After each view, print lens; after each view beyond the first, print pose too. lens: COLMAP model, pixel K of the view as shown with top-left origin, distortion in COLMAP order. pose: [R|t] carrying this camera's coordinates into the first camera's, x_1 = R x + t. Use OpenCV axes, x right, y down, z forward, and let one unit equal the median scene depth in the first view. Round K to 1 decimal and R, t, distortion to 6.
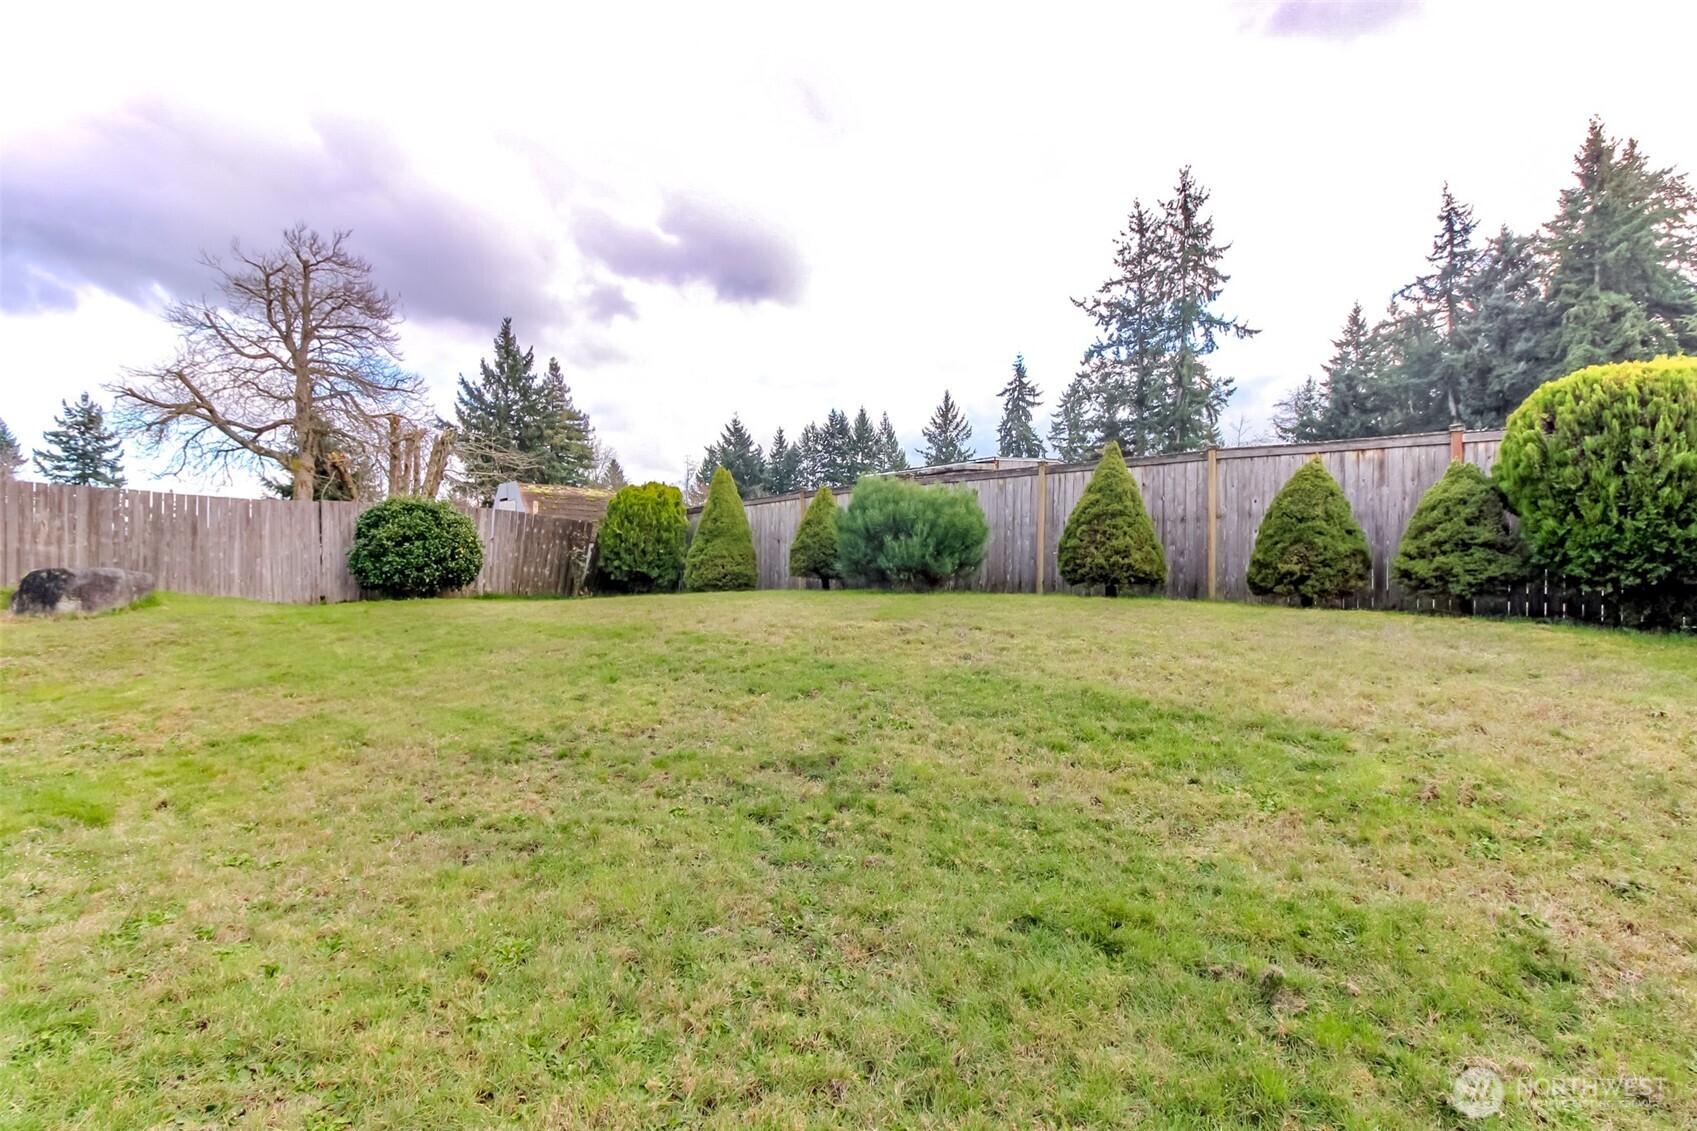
lens RADIAL K [[799.8, 0, 838.2], [0, 799.8, 574.8], [0, 0, 1]] dist [0.019612, -0.012398]
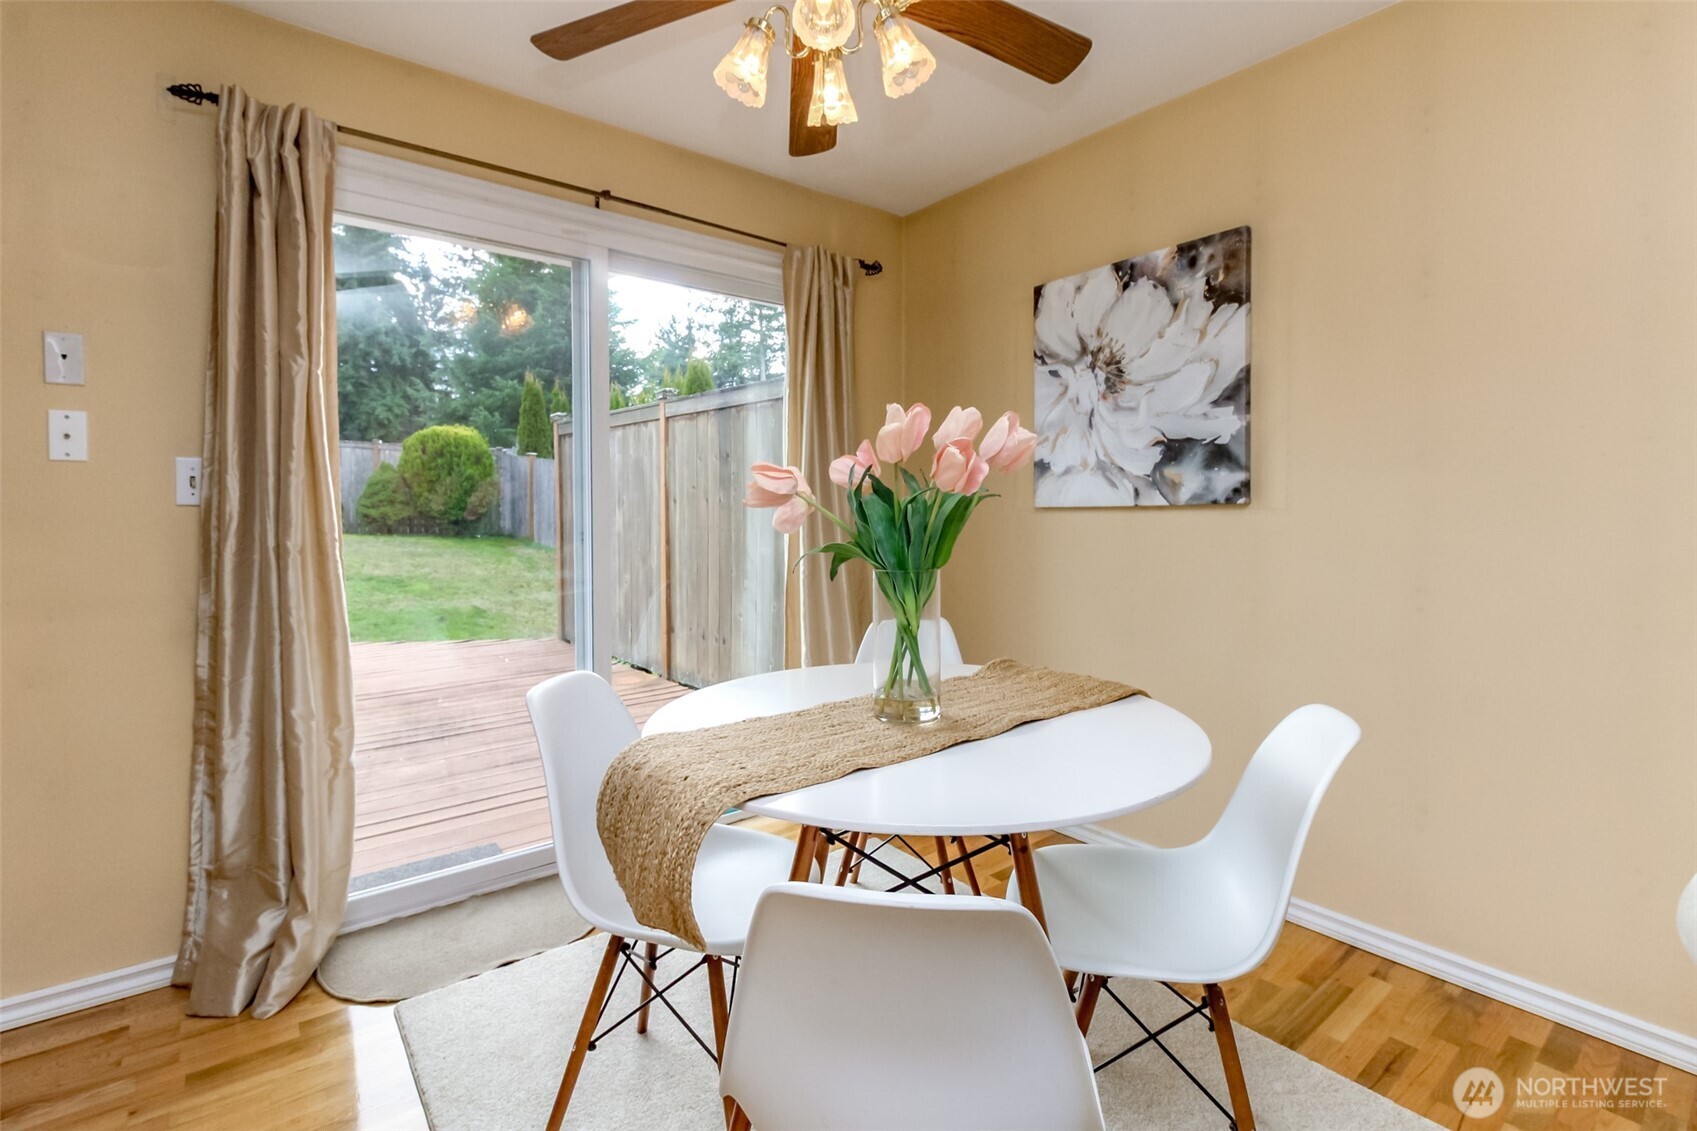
lens RADIAL K [[779.2, 0, 838.6], [0, 779.2, 530.9], [0, 0, 1]] dist [0.017292, -0.010917]
pose [[0.244337, -0.037396, 0.968969, -0.117241], [-0.004641, 0.999200, 0.039733, -0.005978], [-0.969679, -0.014205, 0.243968, -0.081874]]
